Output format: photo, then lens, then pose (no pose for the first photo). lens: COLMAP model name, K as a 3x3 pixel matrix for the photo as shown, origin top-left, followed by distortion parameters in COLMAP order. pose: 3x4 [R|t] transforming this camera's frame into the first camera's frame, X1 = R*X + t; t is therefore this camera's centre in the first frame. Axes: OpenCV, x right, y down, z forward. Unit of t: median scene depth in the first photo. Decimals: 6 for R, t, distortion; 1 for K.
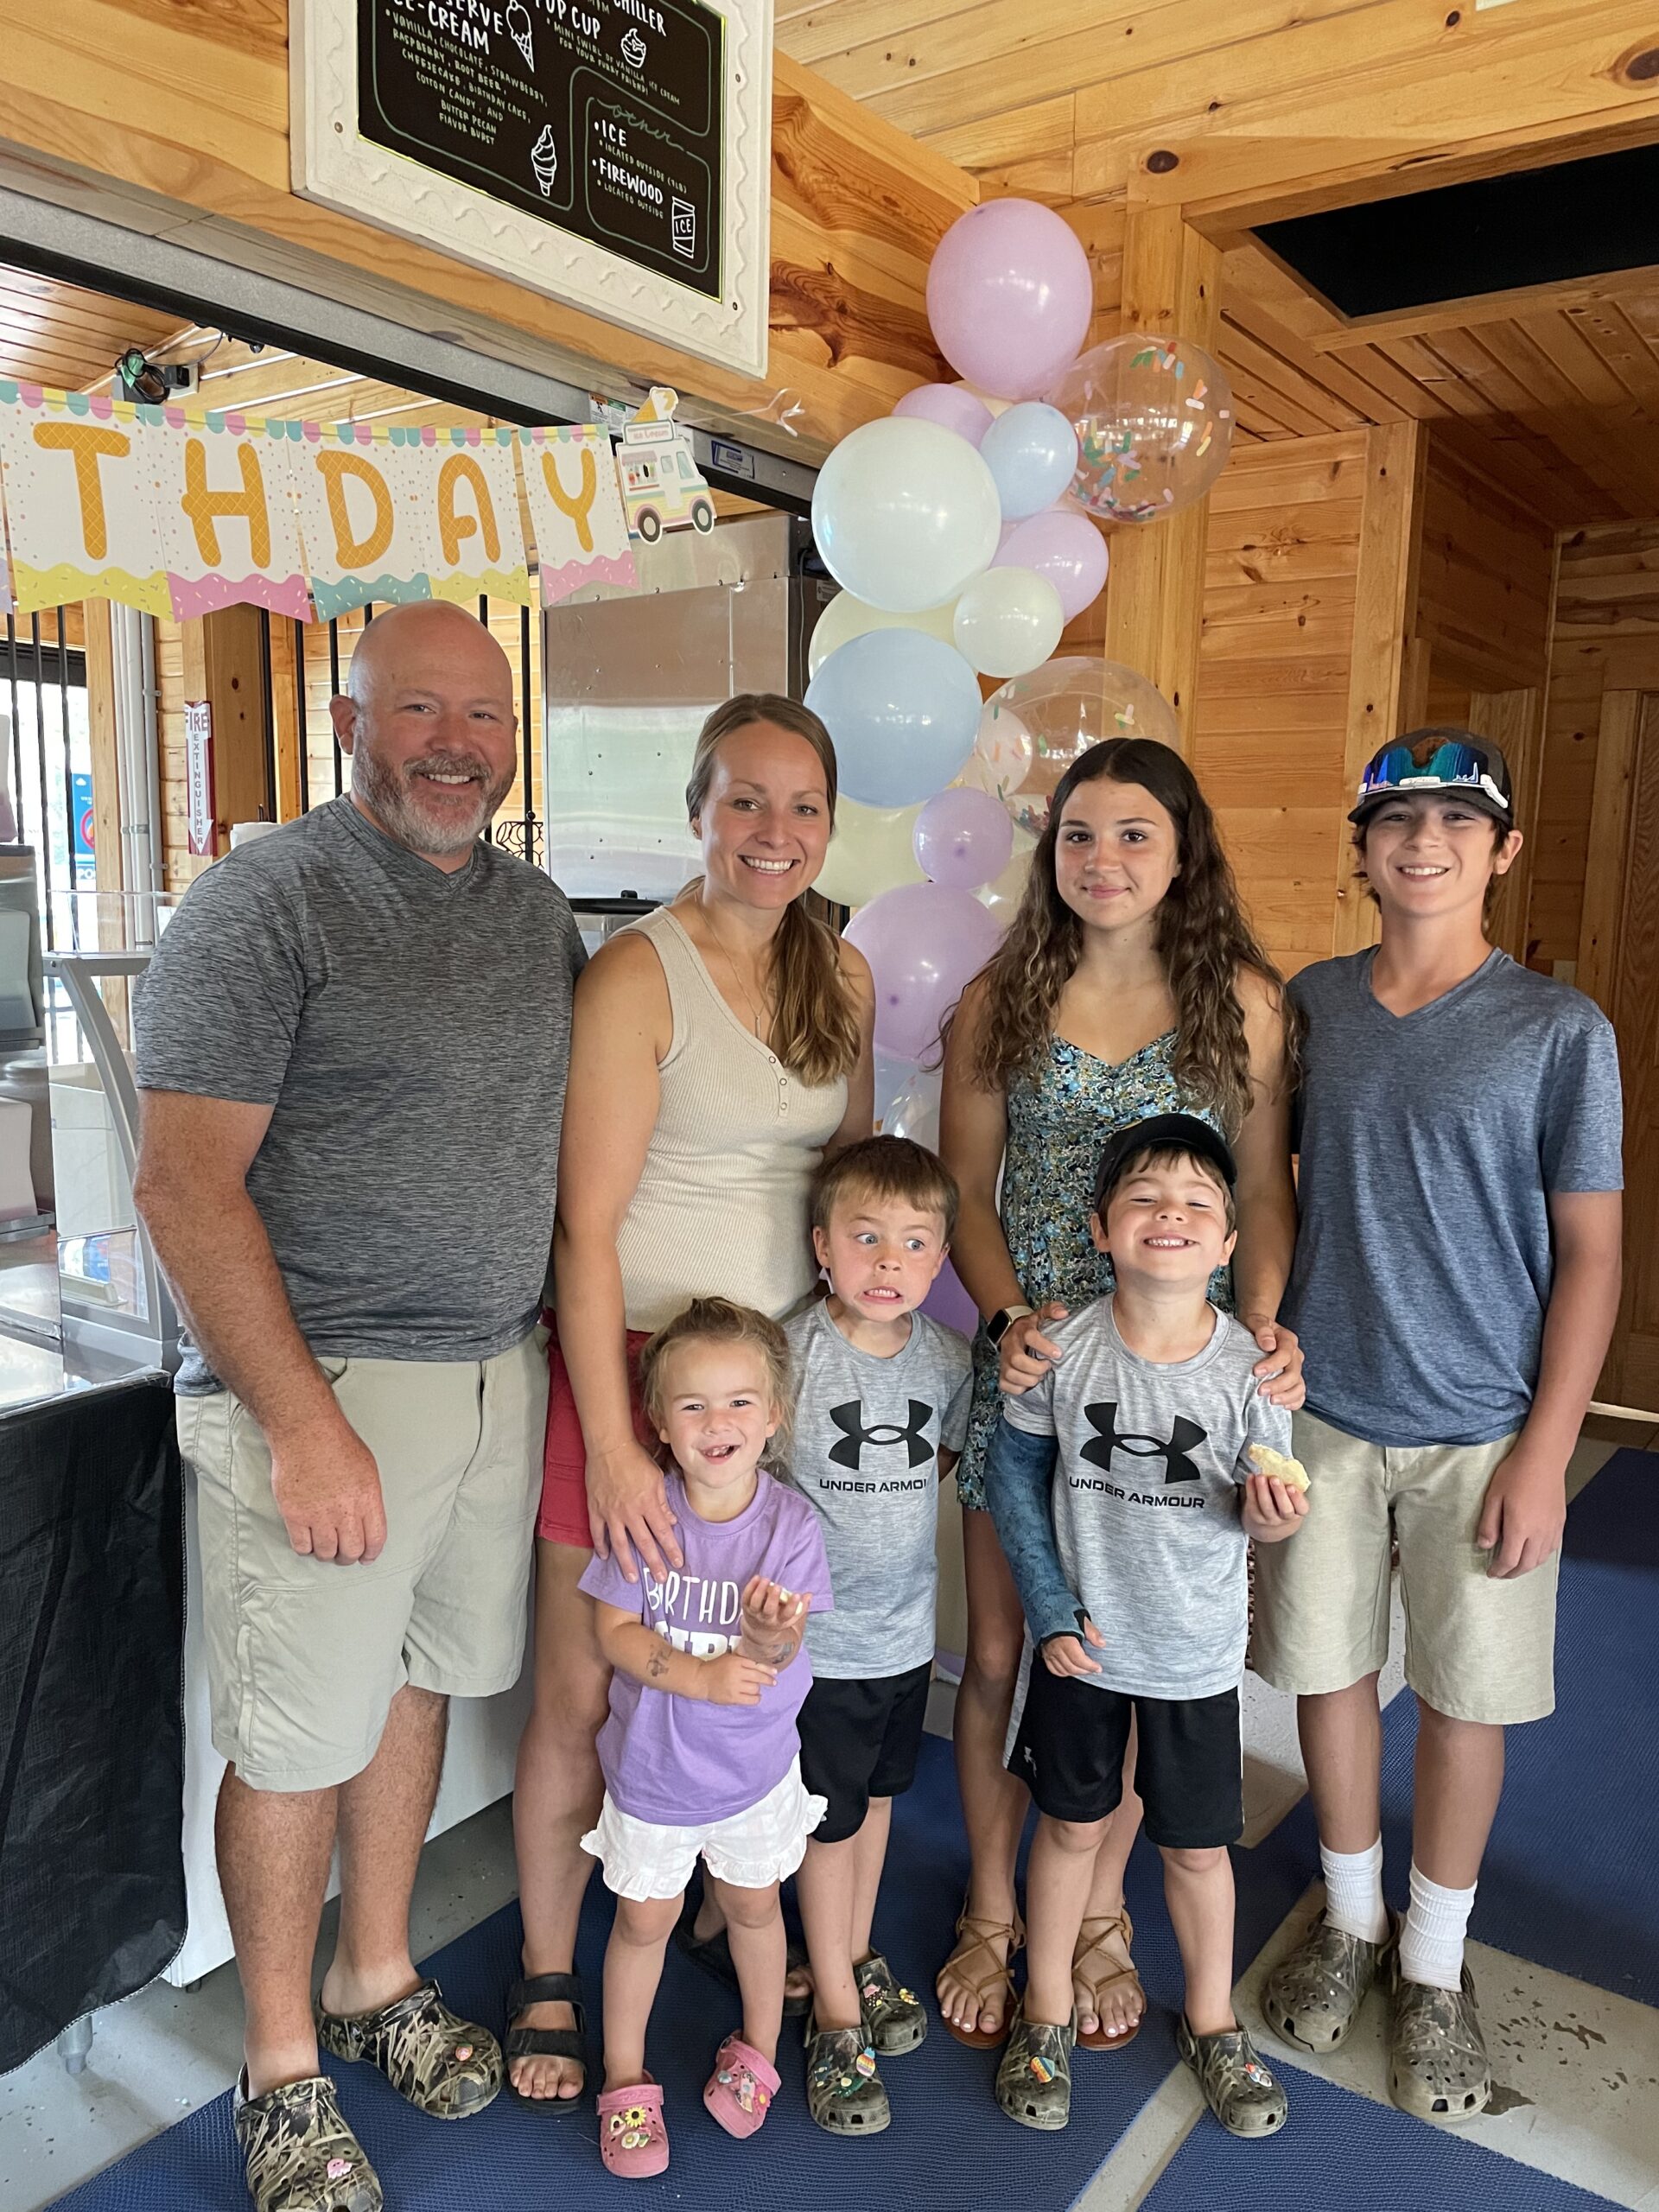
lens RADIAL K [[1683.6, 0, 839.3], [0, 1683.6, 1124.6], [0, 0, 1]] dist [0.056931, -0.028960]
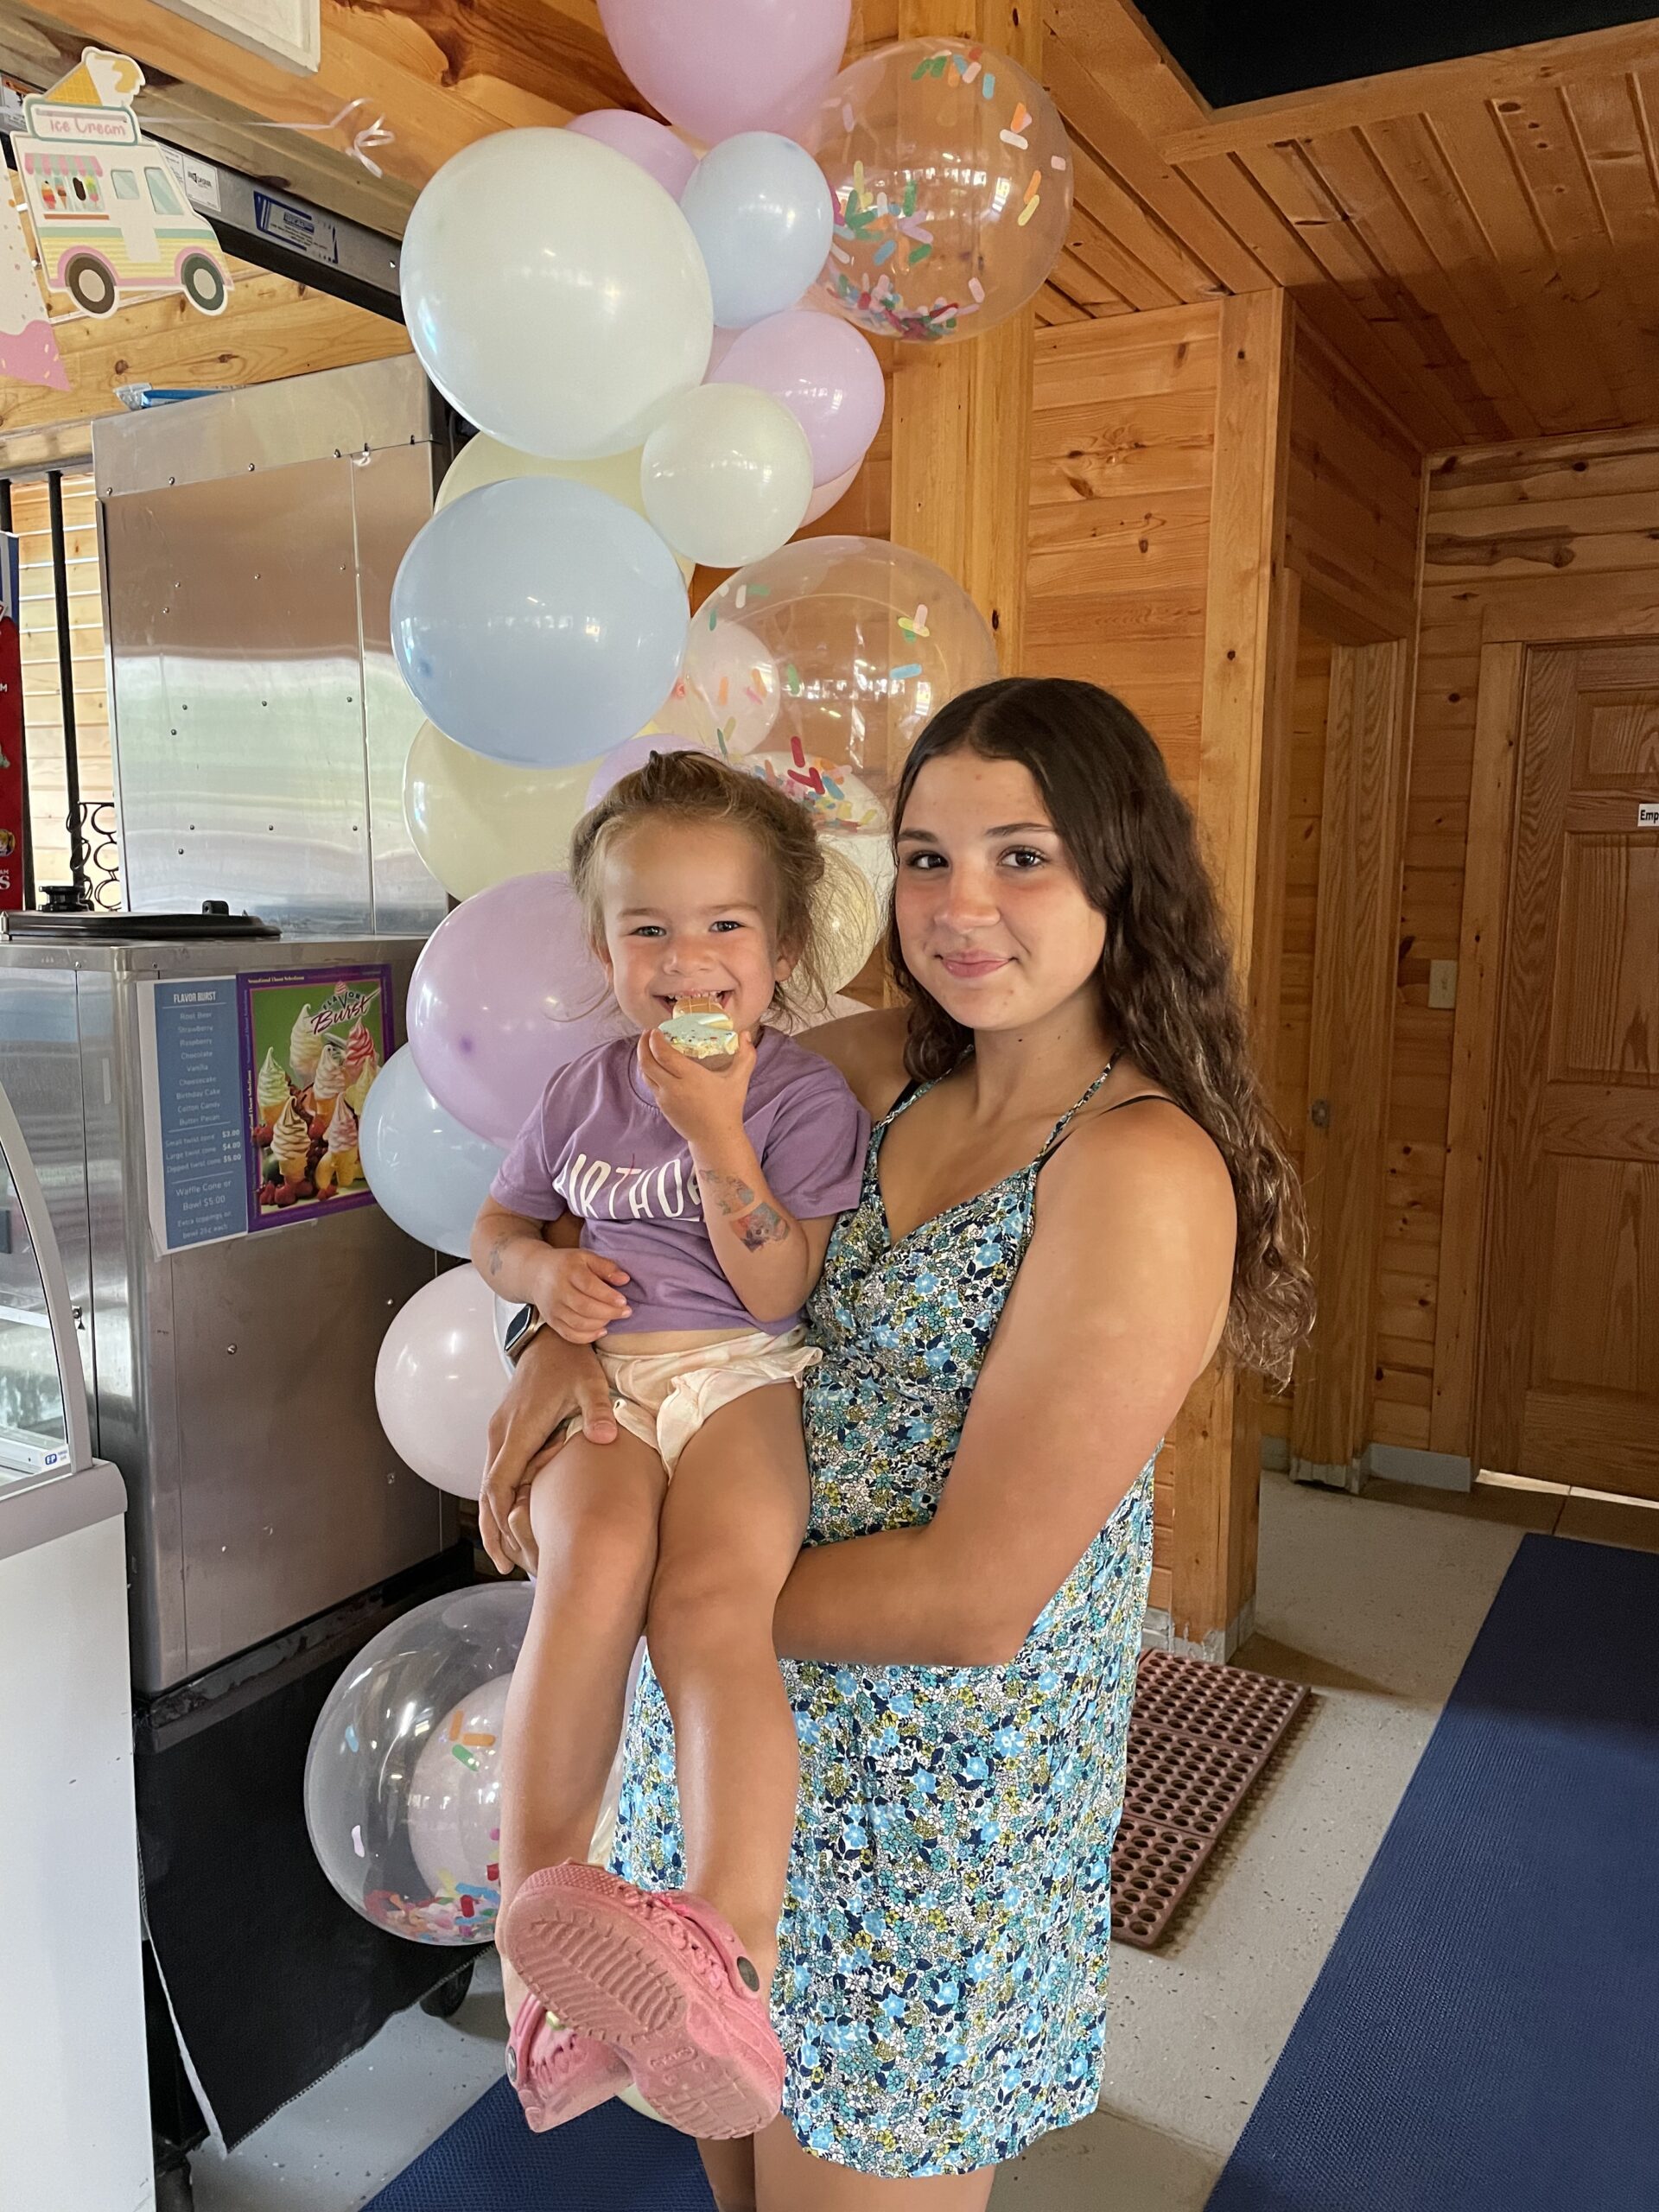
lens RADIAL K [[1683.6, 0, 832.6], [0, 1683.6, 1096.1], [0, 0, 1]] dist [0.056931, -0.028960]
pose [[0.994668, -0.024724, 0.100124, 0.052709], [0.025309, 0.999669, -0.004575, -0.050017], [-0.099978, 0.007085, 0.994964, 0.286475]]
